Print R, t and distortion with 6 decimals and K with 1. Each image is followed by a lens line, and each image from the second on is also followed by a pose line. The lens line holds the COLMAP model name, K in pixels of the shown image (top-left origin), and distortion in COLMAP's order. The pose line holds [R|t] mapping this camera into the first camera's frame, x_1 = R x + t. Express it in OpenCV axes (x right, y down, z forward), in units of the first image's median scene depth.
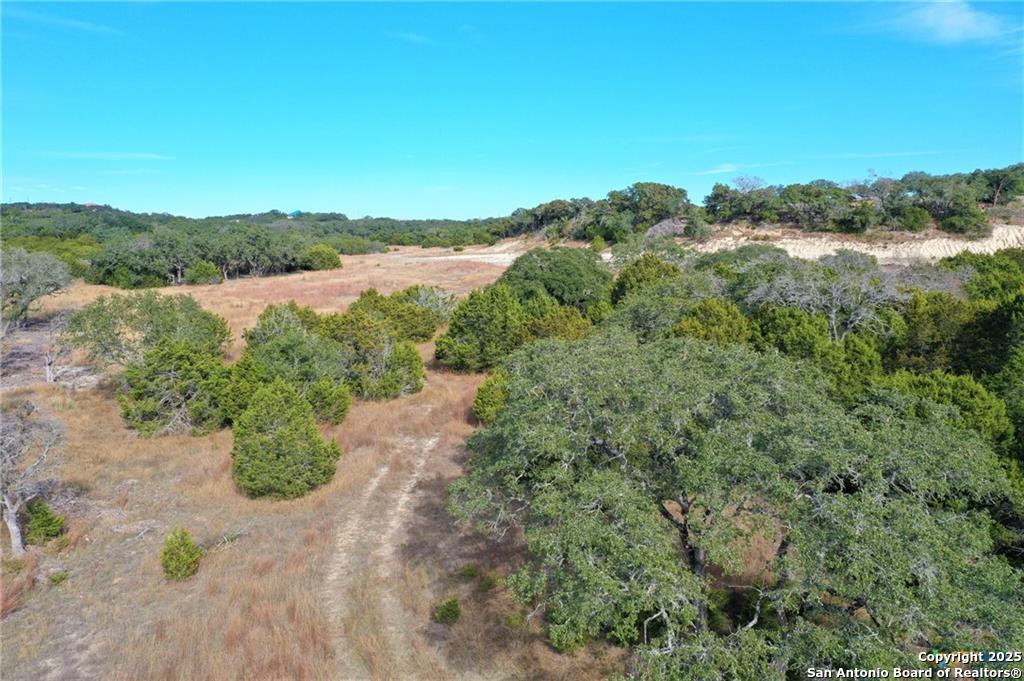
lens RADIAL K [[782.5, 0, 513.4], [0, 782.5, 340.2], [0, 0, 1]] dist [0.013871, -0.000887]
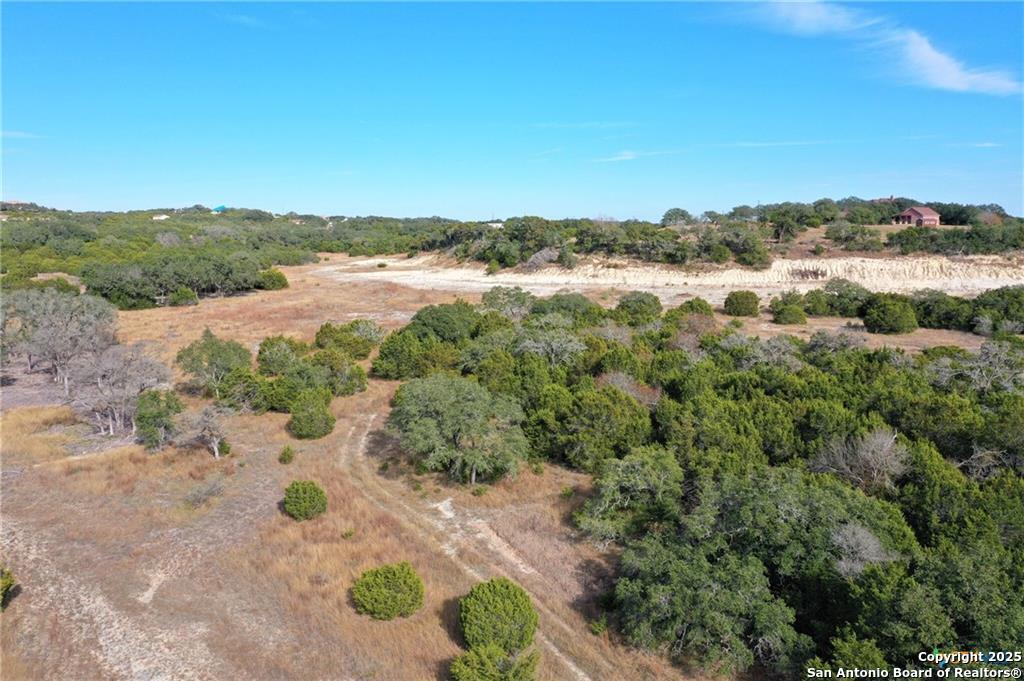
lens RADIAL K [[782.5, 0, 511.3], [0, 782.5, 338.3], [0, 0, 1]] dist [0.013871, -0.000887]
pose [[0.995502, -0.008762, 0.094330, 0.020345], [0.007299, 0.999848, 0.015841, -0.032656], [-0.094454, -0.015081, 0.995415, -0.335890]]
